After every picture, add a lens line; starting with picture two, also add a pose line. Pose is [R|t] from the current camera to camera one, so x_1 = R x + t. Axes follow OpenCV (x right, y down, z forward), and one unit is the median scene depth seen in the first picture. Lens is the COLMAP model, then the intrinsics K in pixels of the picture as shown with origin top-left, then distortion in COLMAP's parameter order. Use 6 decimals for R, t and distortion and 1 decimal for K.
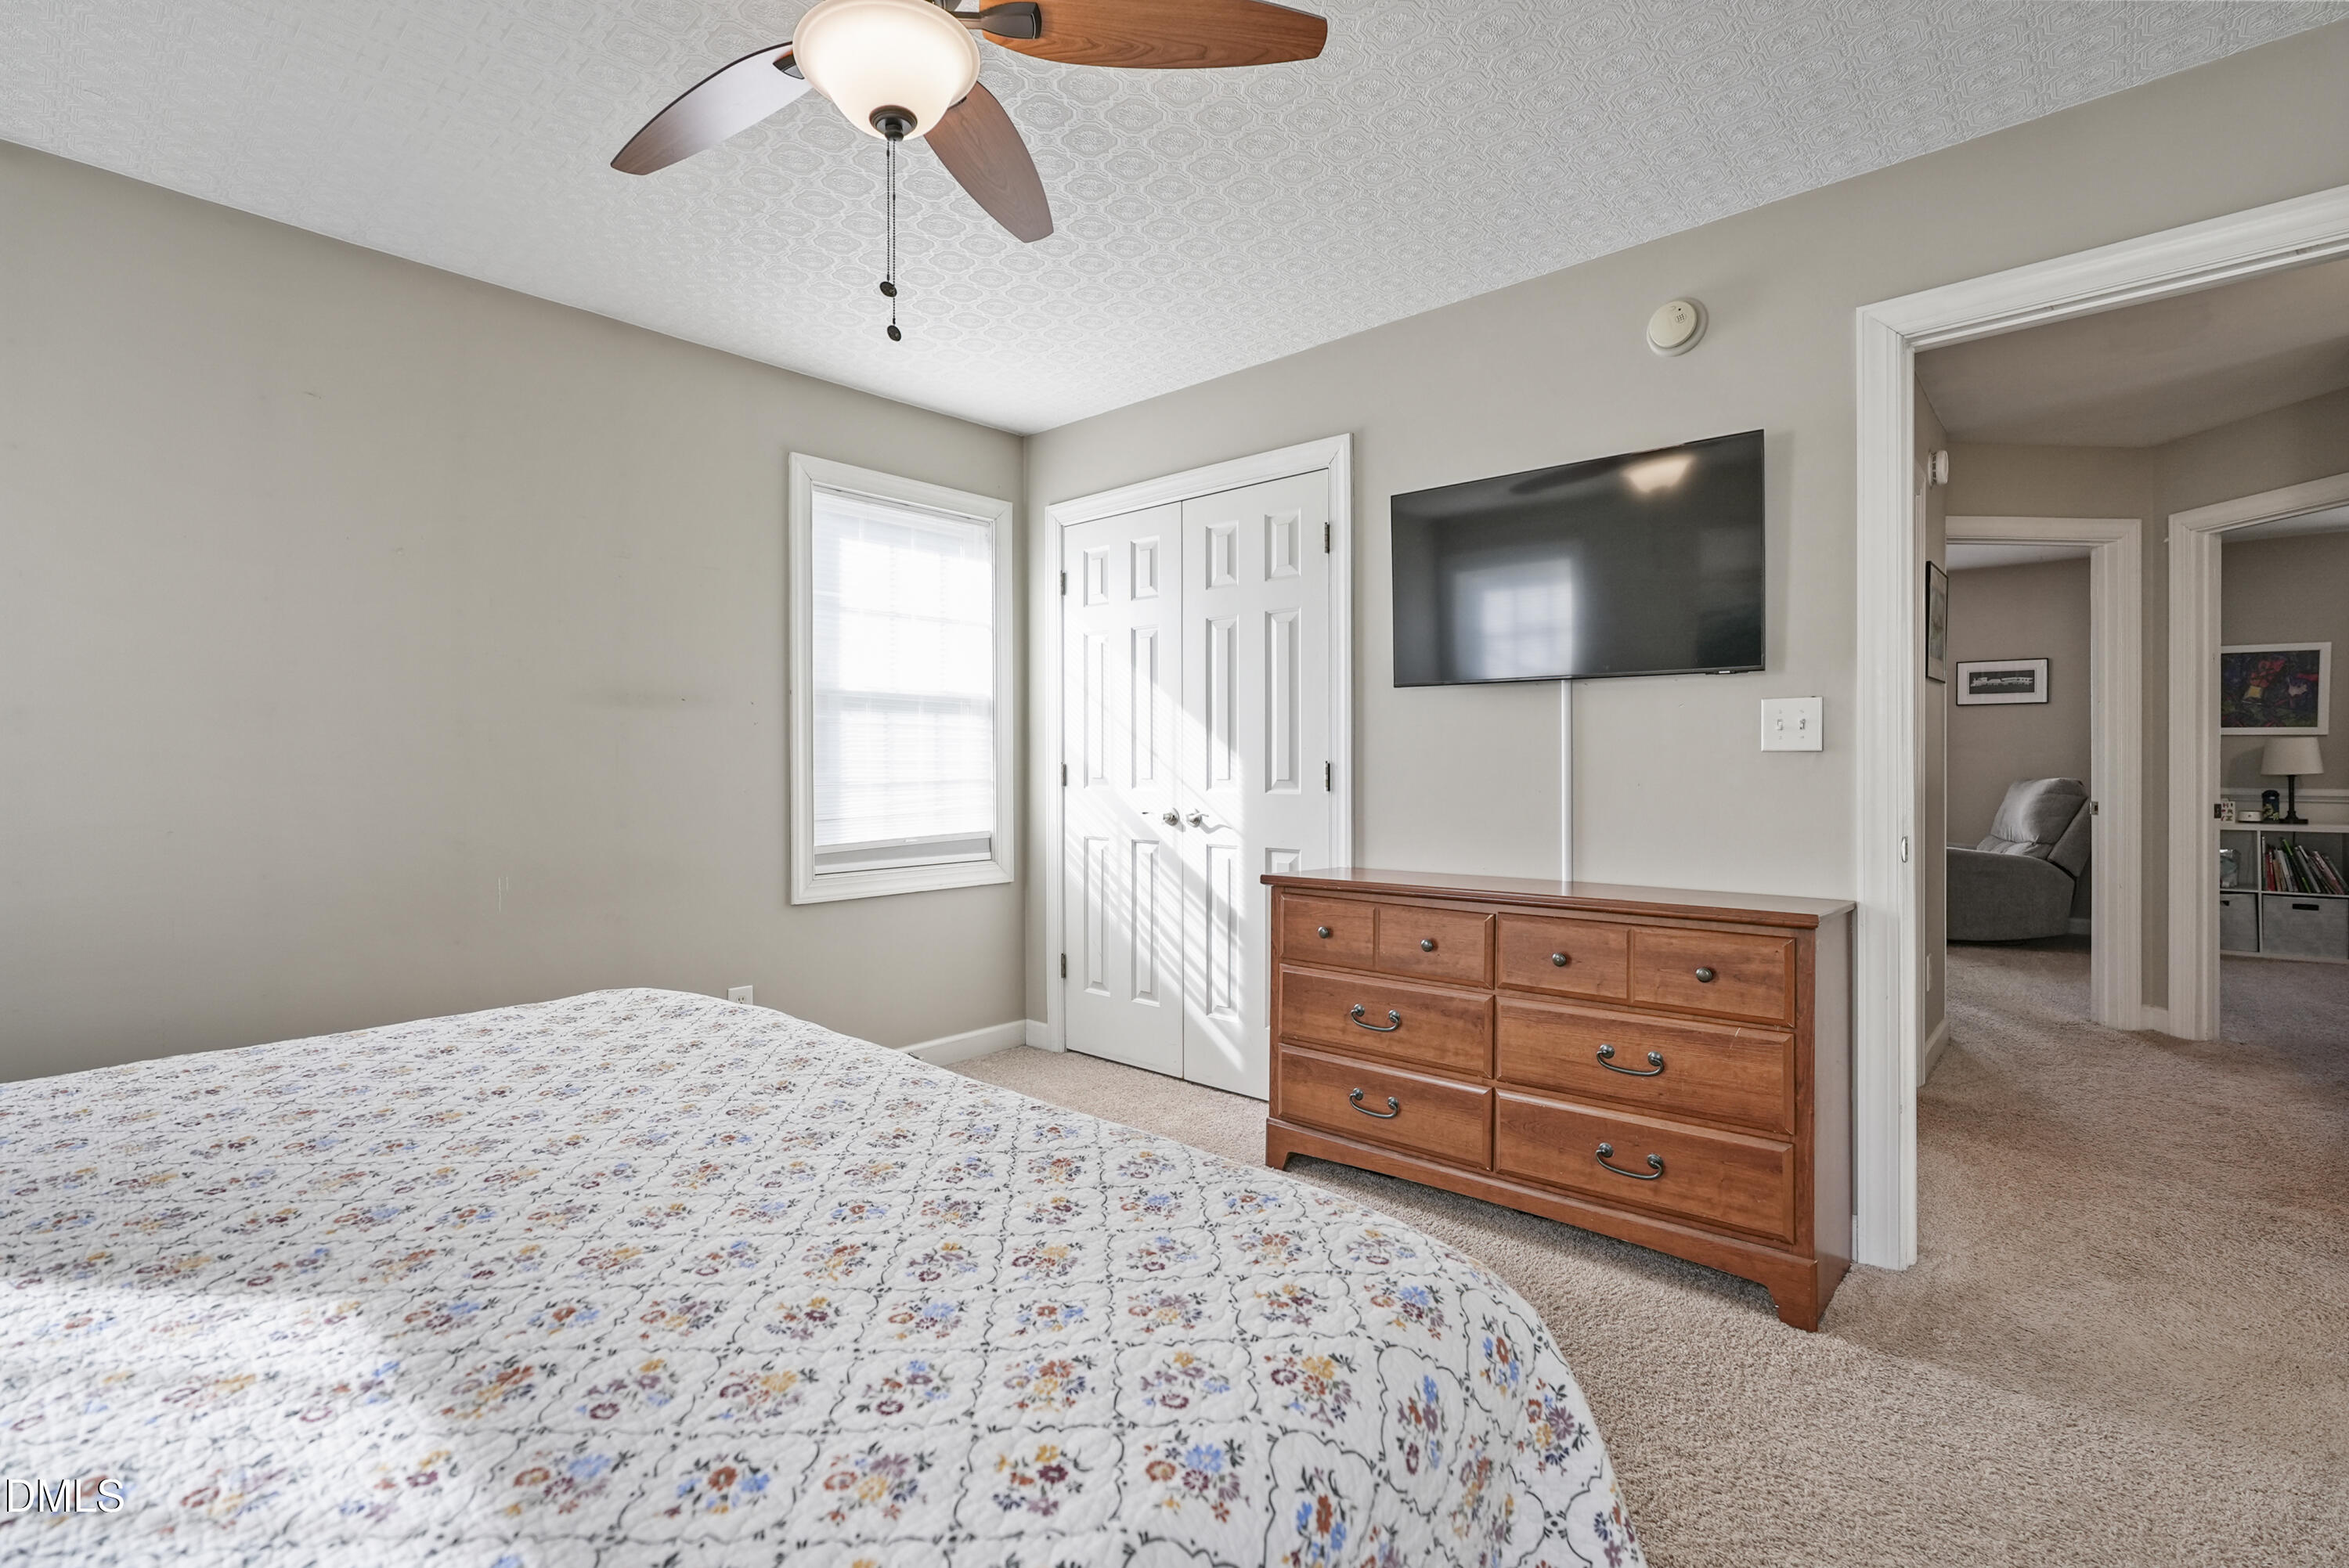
lens RADIAL K [[1058.8, 0, 1165.5], [0, 1058.8, 780.1], [0, 0, 1]] dist [-0.006065, 0.001490]
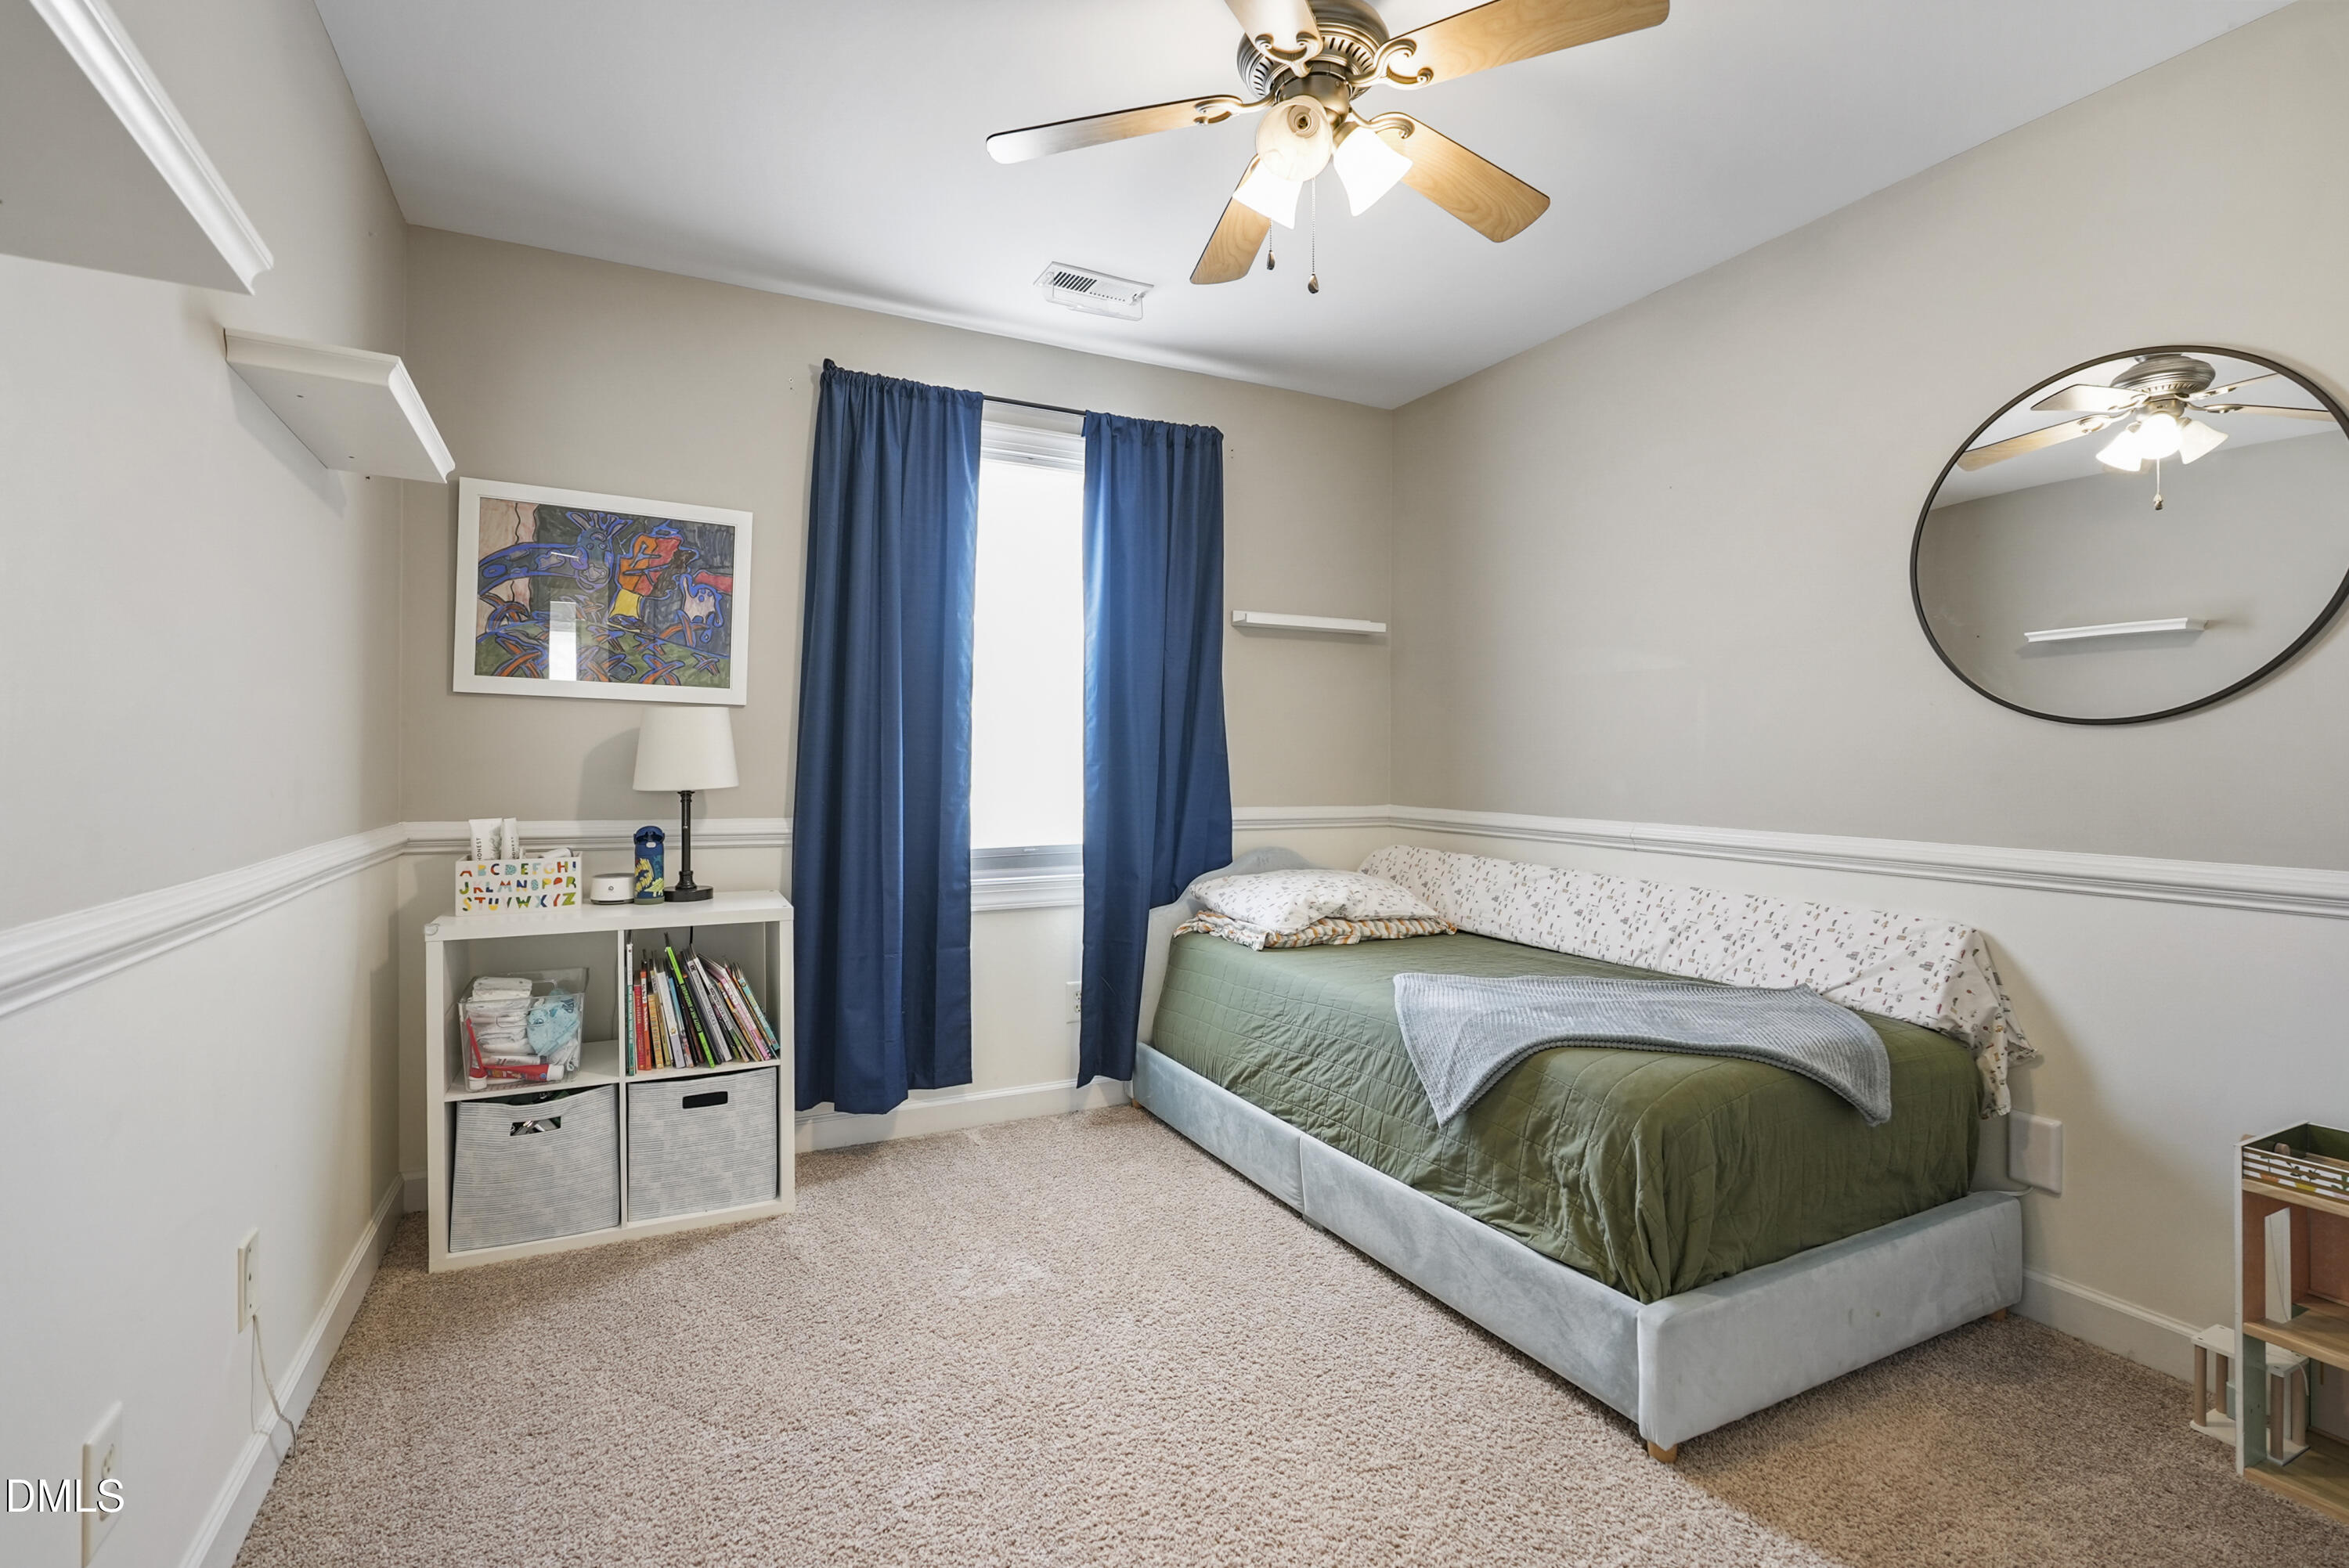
lens RADIAL K [[1058.8, 0, 1160.0], [0, 1058.8, 767.0], [0, 0, 1]] dist [-0.006065, 0.001490]
pose [[0.361969, -0.002646, 0.932186, 0.719139], [-0.007084, 0.999959, 0.005589, -0.018962], [-0.932163, -0.008626, 0.361936, 0.646292]]
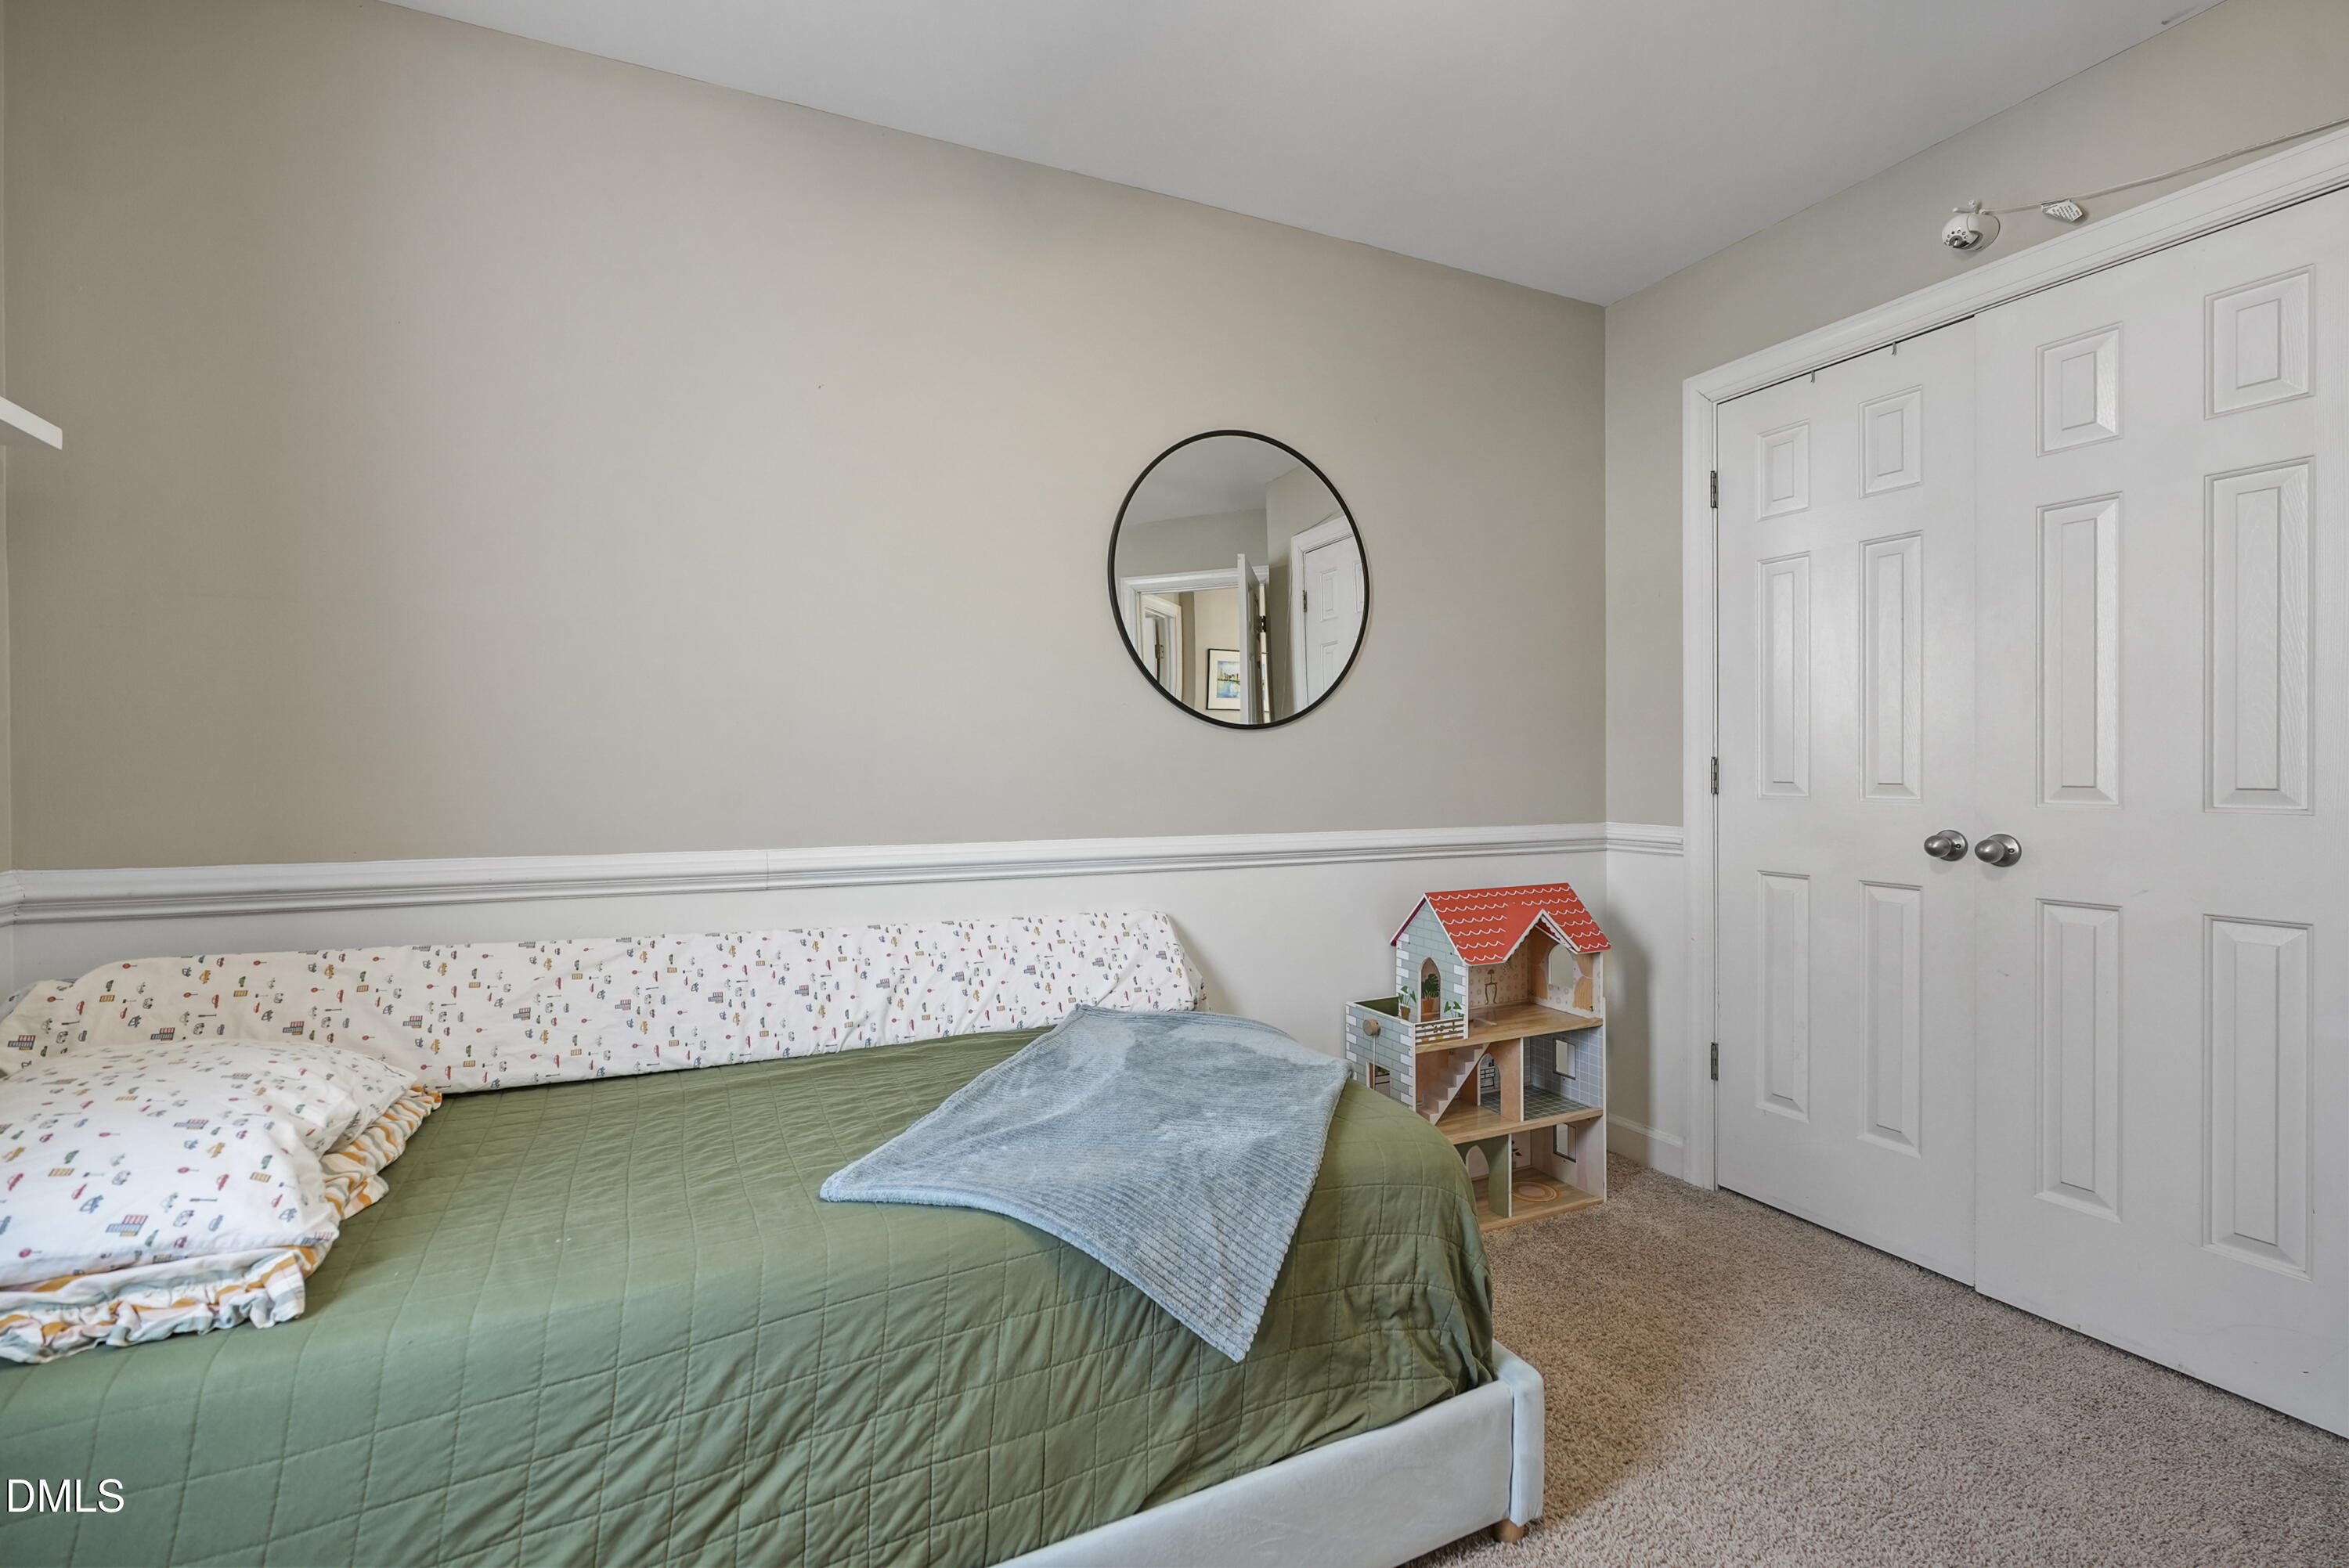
lens RADIAL K [[1058.8, 0, 1171.5], [0, 1058.8, 767.6], [0, 0, 1]] dist [-0.006065, 0.001490]
pose [[-0.923735, 0.002357, 0.383024, 1.197194], [0.002451, 0.999997, -0.000242, -0.017470], [-0.383024, 0.000716, -0.923738, 1.044230]]
